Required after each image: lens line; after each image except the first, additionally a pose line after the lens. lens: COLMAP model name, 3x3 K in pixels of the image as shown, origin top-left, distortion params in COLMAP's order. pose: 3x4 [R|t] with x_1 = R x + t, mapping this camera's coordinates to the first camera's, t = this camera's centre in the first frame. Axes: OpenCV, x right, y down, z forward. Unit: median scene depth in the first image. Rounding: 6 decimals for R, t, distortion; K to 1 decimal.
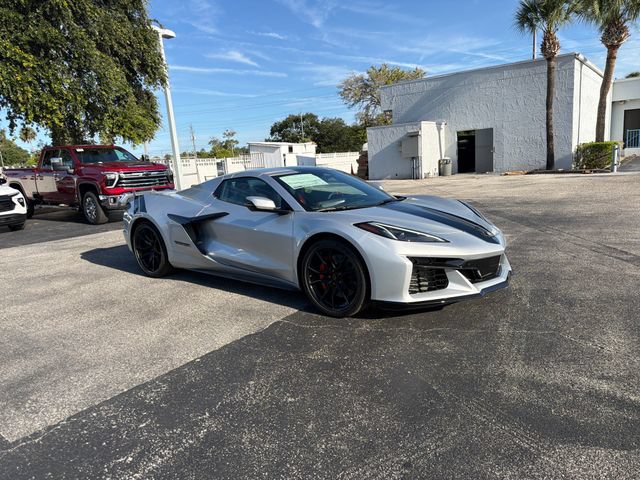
lens RADIAL K [[446.6, 0, 316.1], [0, 446.6, 246.6], [0, 0, 1]] dist [0.067308, -0.082557]
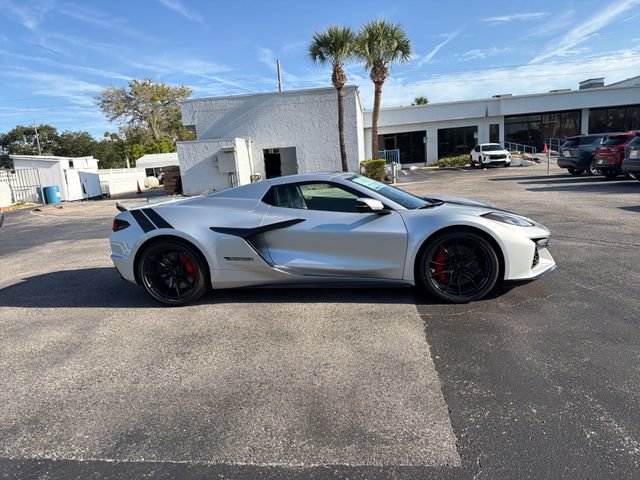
lens RADIAL K [[445.6, 0, 316.5], [0, 445.6, 248.8], [0, 0, 1]] dist [0.066573, -0.084384]
pose [[0.859278, -0.092500, 0.503076, -0.162003], [0.109927, 0.993927, -0.005008, -0.001351], [-0.499558, 0.059605, 0.864228, 0.045226]]
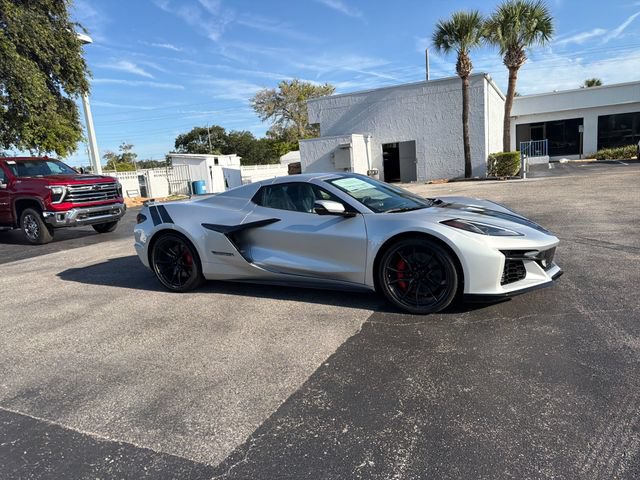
lens RADIAL K [[445.6, 0, 316.5], [0, 445.6, 248.8], [0, 0, 1]] dist [0.066573, -0.084384]
pose [[0.978032, -0.048334, 0.202775, -0.079004], [0.053076, 0.998428, -0.018011, 0.002888], [-0.201585, 0.028378, 0.979060, 0.007992]]
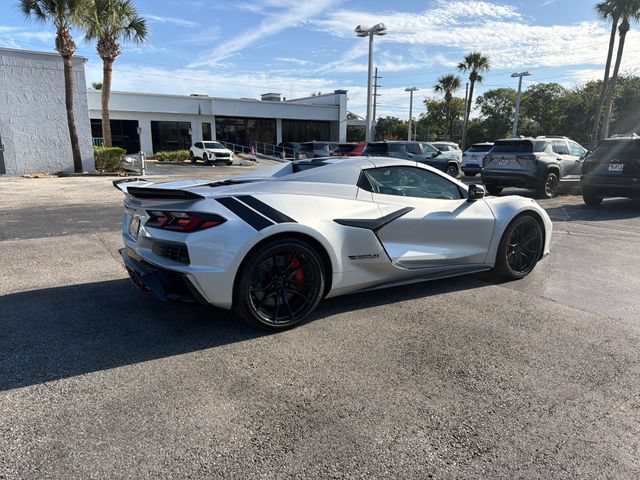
lens RADIAL K [[449.5, 0, 320.0], [0, 449.5, 240.0], [0, 0, 1]] dist [0.061374, -0.054181]
pose [[0.324183, -0.123963, 0.937837, -0.266662], [0.152441, 0.985266, 0.077538, -0.026695], [-0.933631, 0.117829, 0.338304, 0.219263]]
